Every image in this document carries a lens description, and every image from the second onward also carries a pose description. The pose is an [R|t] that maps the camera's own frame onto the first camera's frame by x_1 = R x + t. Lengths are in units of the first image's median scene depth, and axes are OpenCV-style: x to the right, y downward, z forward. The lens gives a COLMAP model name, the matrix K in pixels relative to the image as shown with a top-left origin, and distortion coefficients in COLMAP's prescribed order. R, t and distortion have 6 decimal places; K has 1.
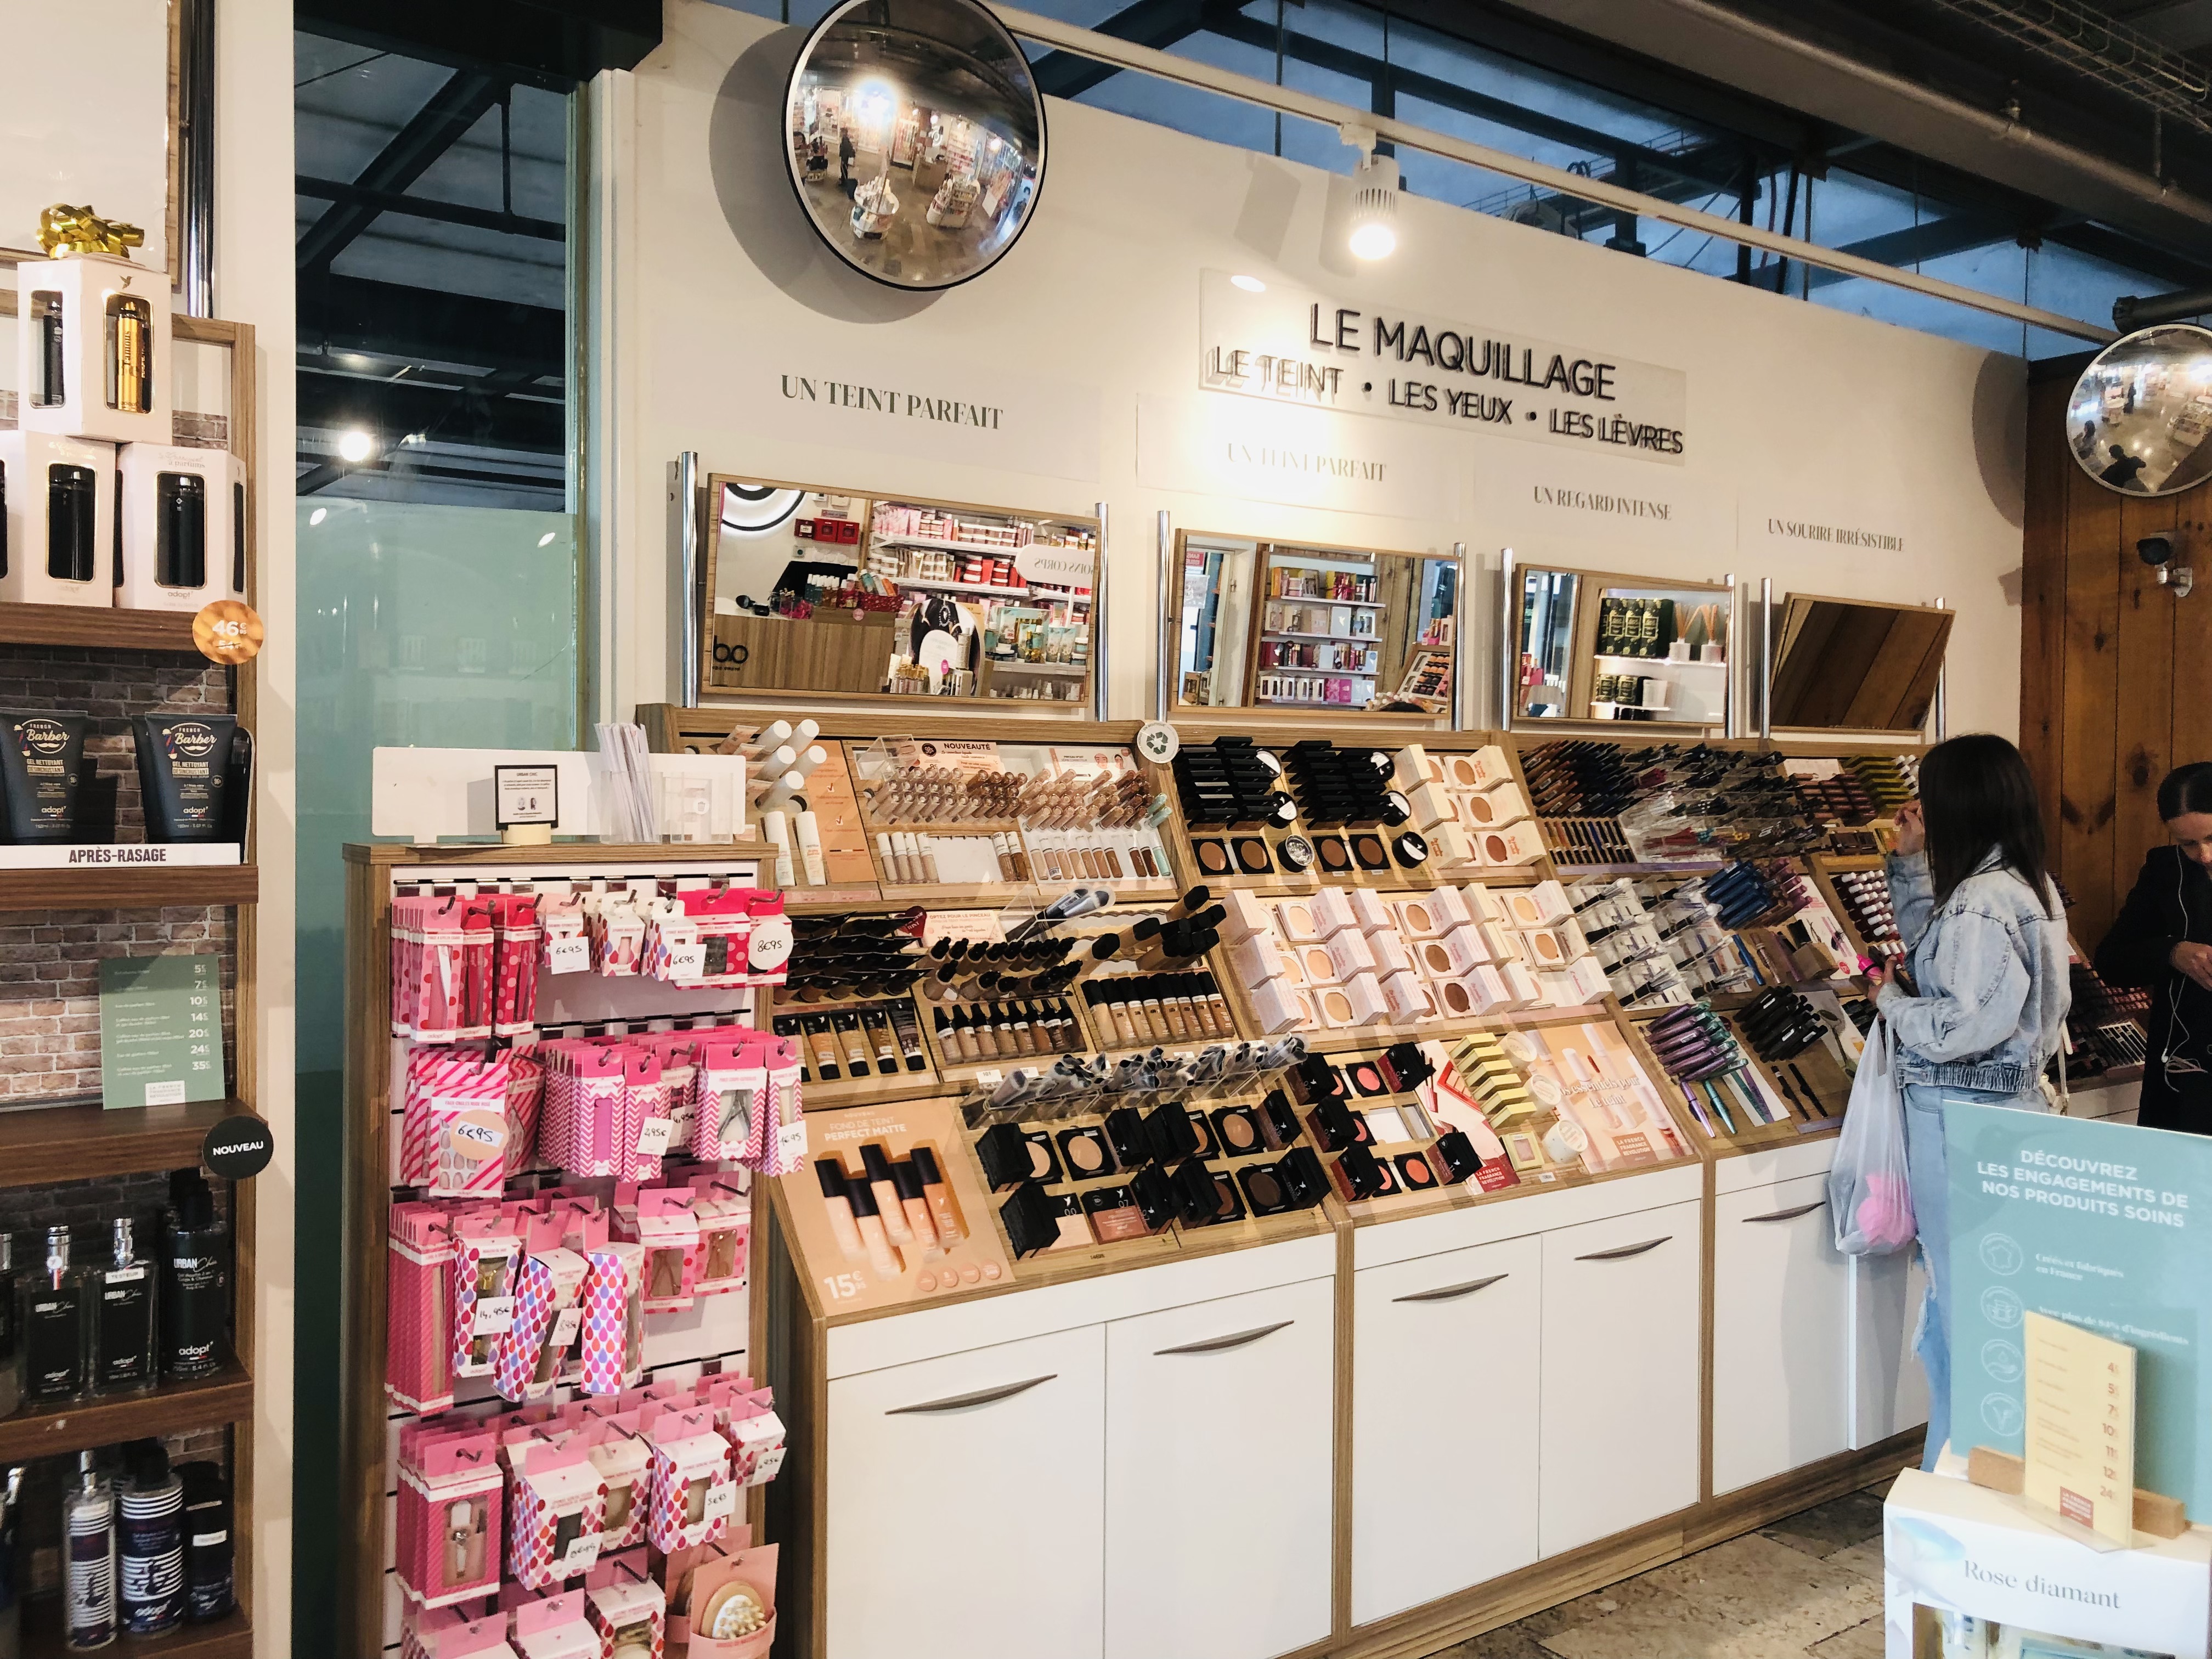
lens RADIAL K [[1782.5, 0, 1097.1], [0, 1782.5, 804.3], [0, 0, 1]] dist [0.016227, -0.011016]
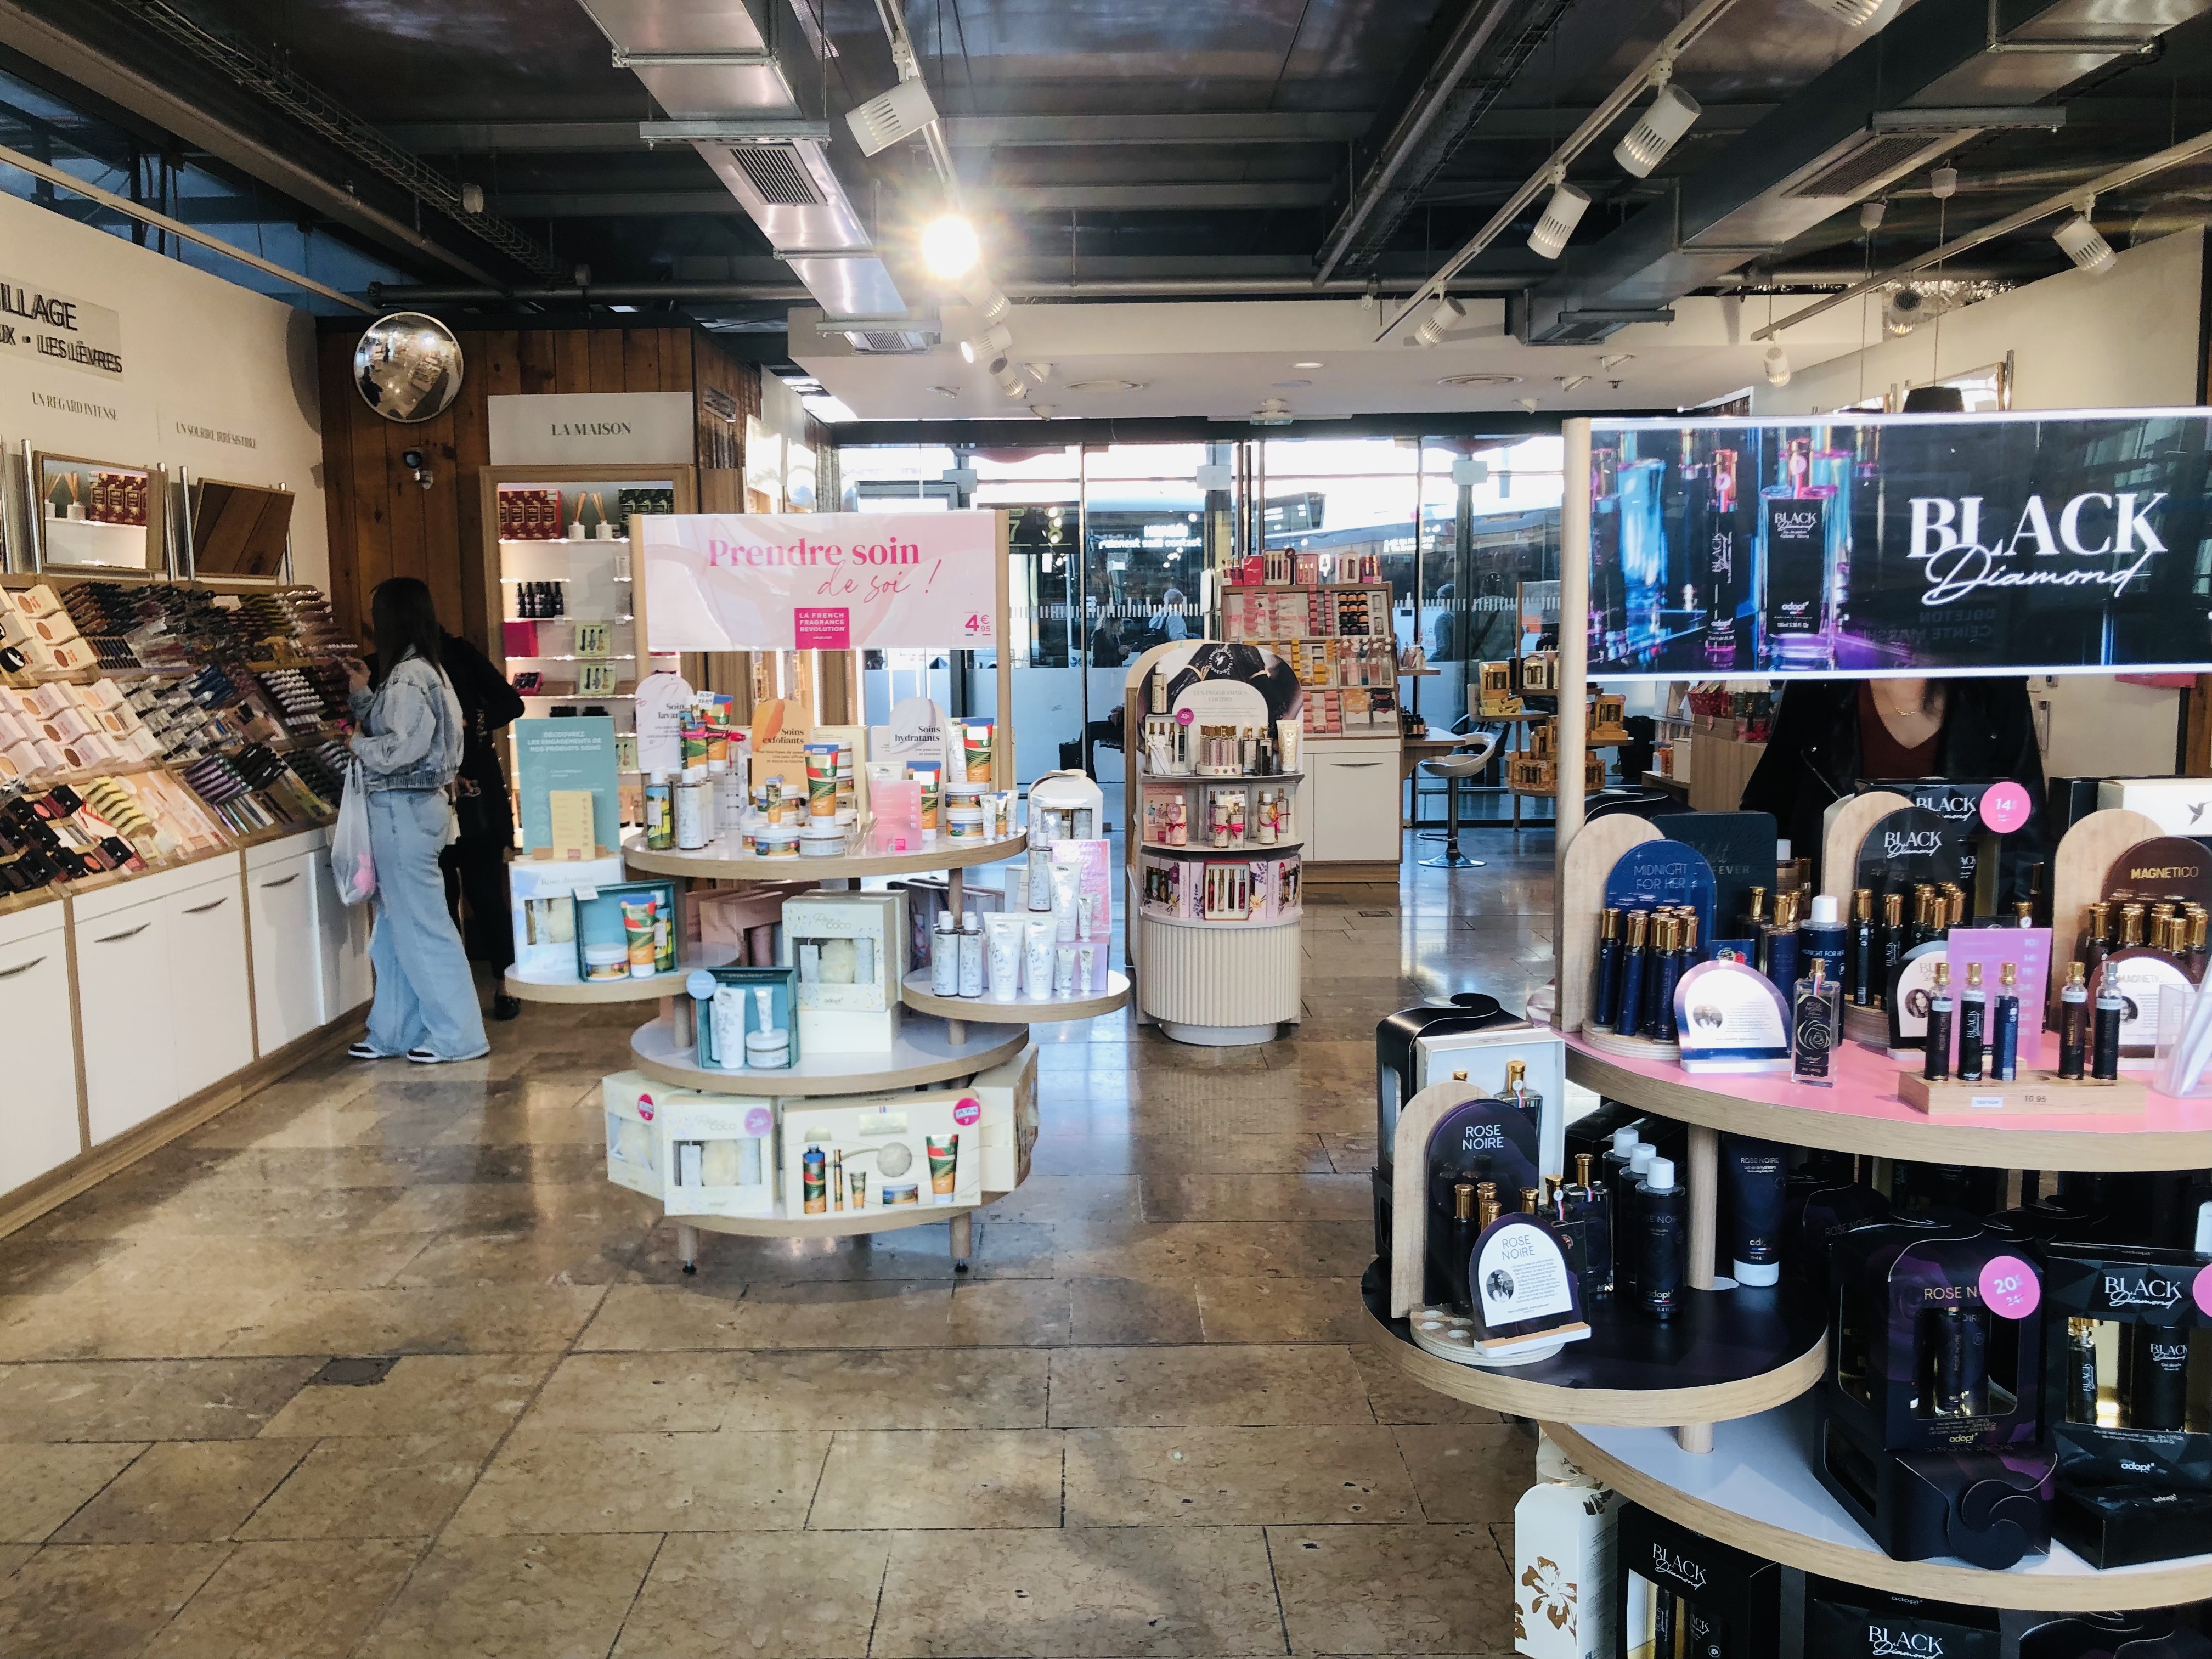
lens RADIAL K [[1786.9, 0, 1106.0], [0, 1786.9, 829.5], [0, 0, 1]] dist [0.058865, -0.079190]
pose [[0.562880, -0.112946, 0.818786, -0.593618], [0.032611, 0.992883, 0.114543, 0.026569], [-0.825895, -0.037773, 0.562557, -0.591646]]
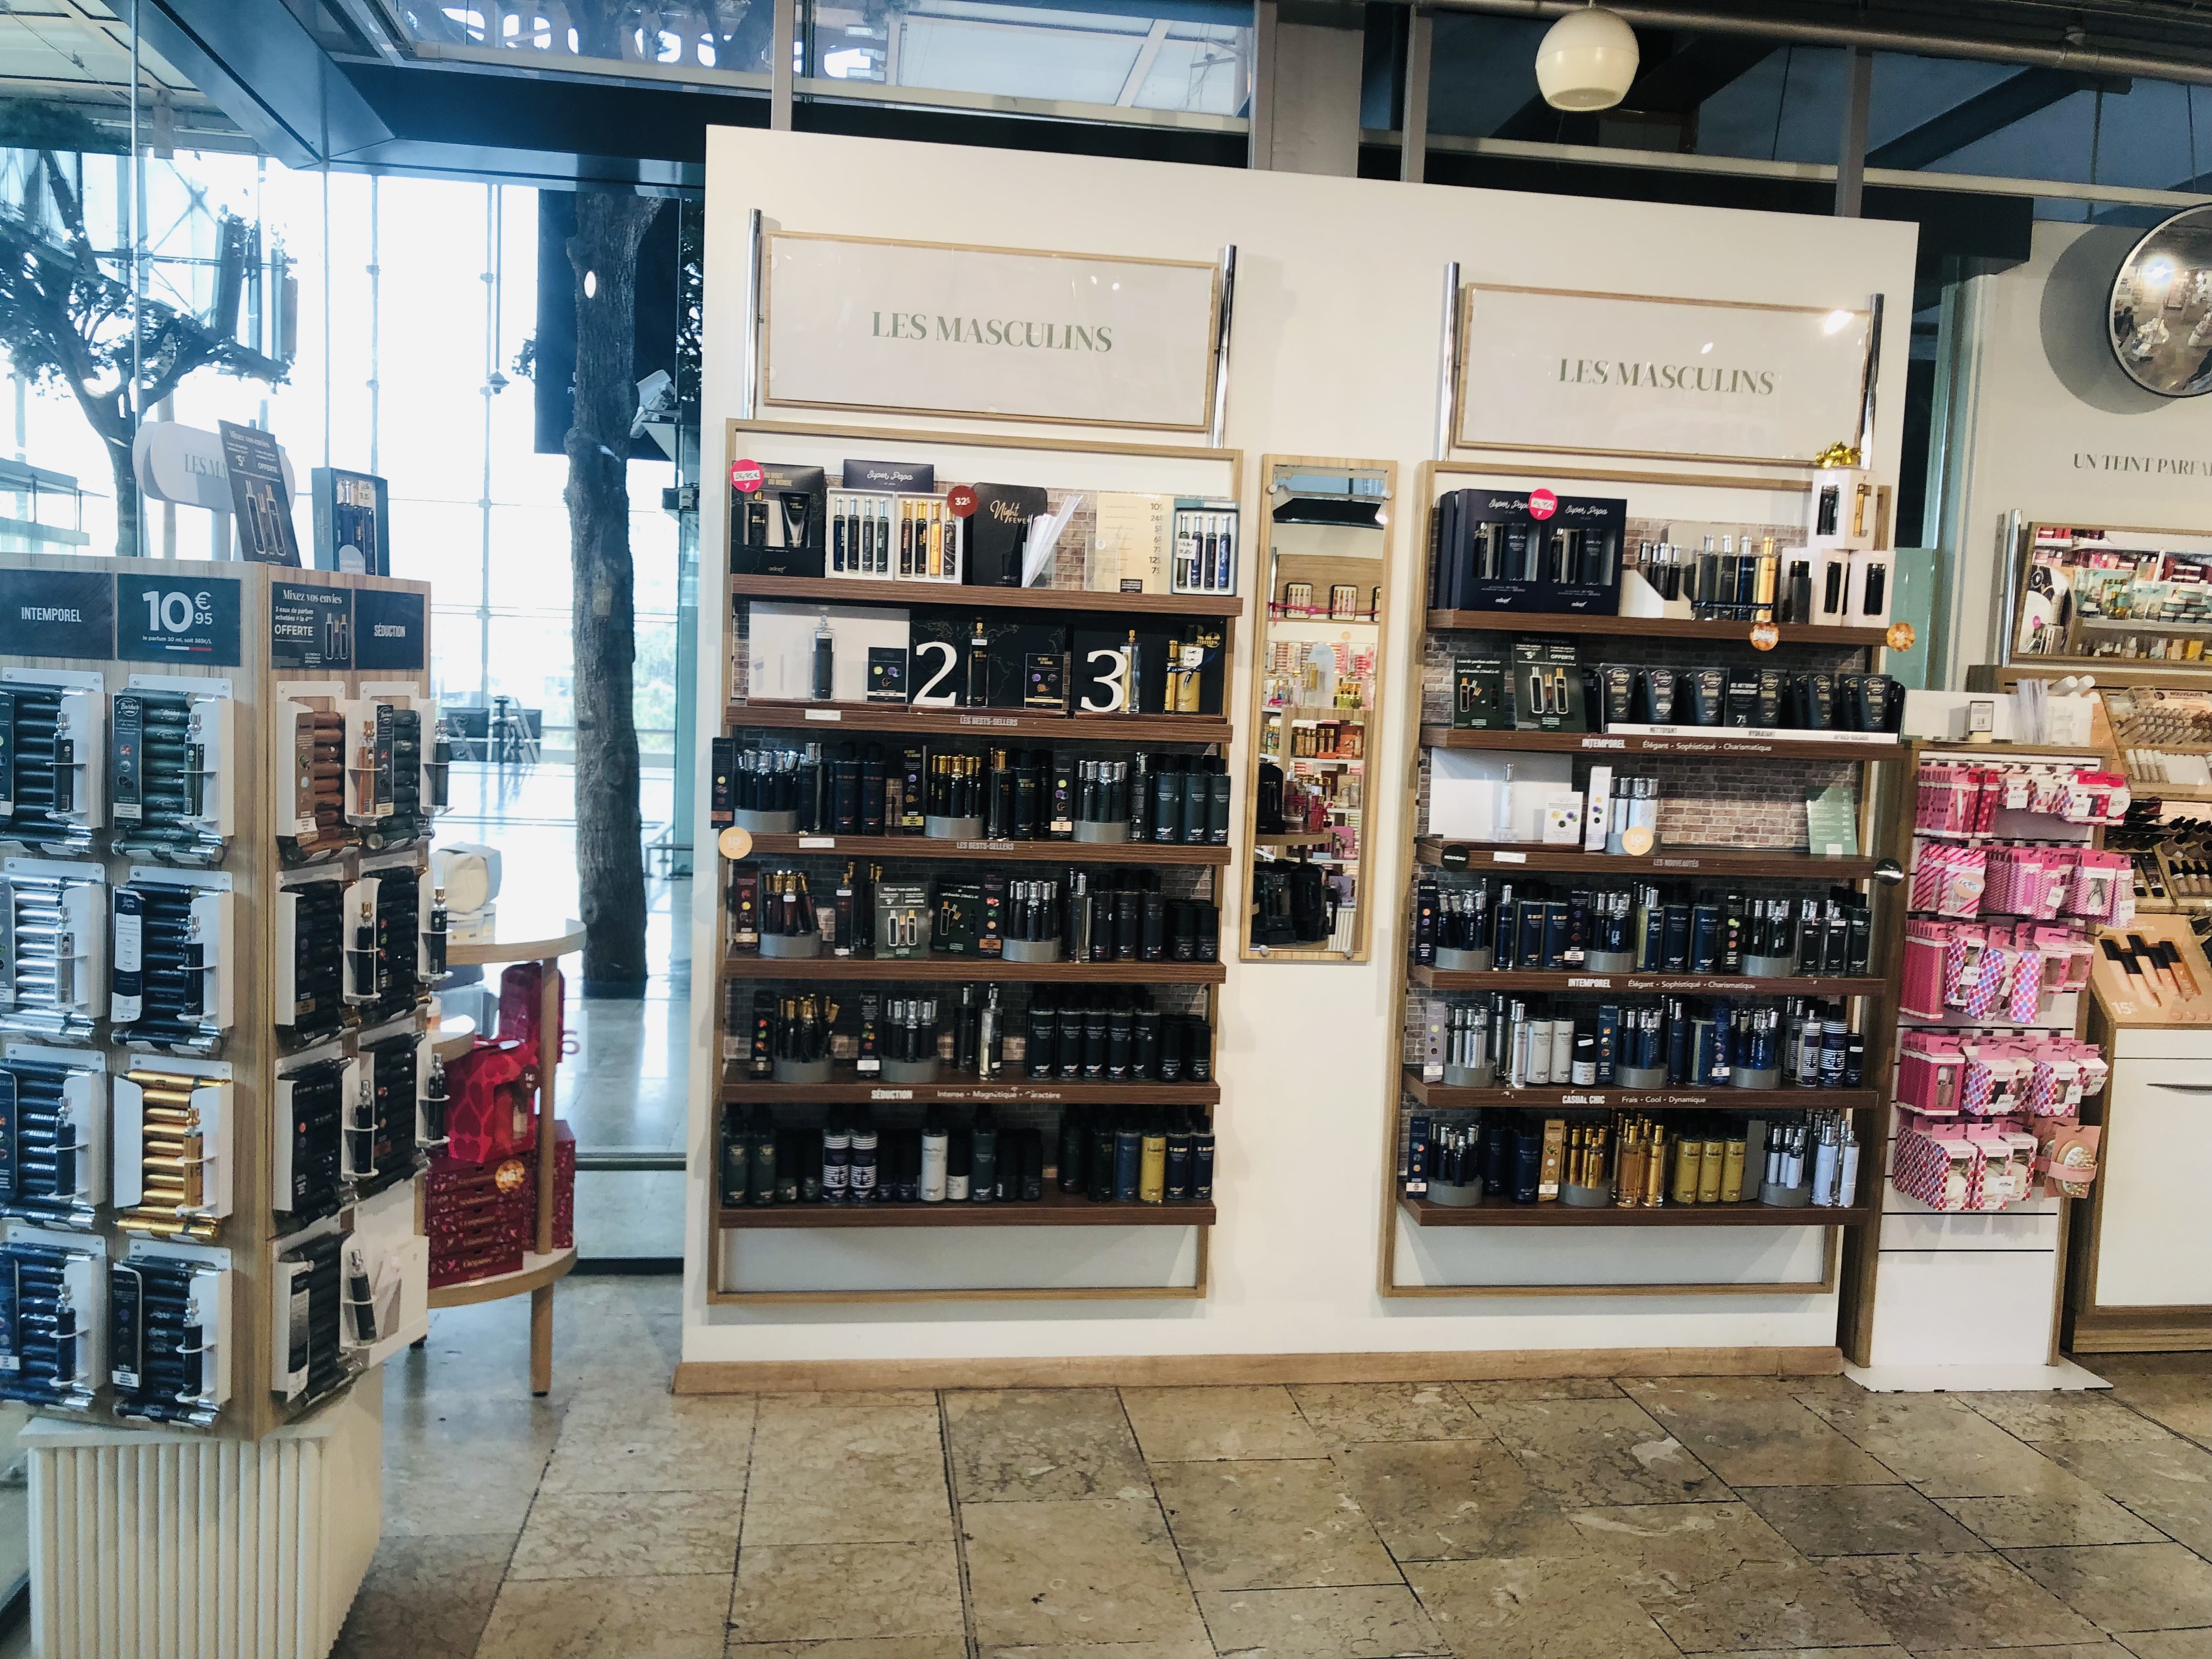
lens RADIAL K [[1824.1, 0, 1094.6], [0, 1824.1, 846.1], [0, 0, 1]] dist [0.025093, 0.001739]
pose [[0.889816, 0.062718, -0.451989, -0.182262], [-0.036869, 0.997153, 0.065782, 0.026177], [0.454828, -0.041870, 0.889595, -0.798770]]
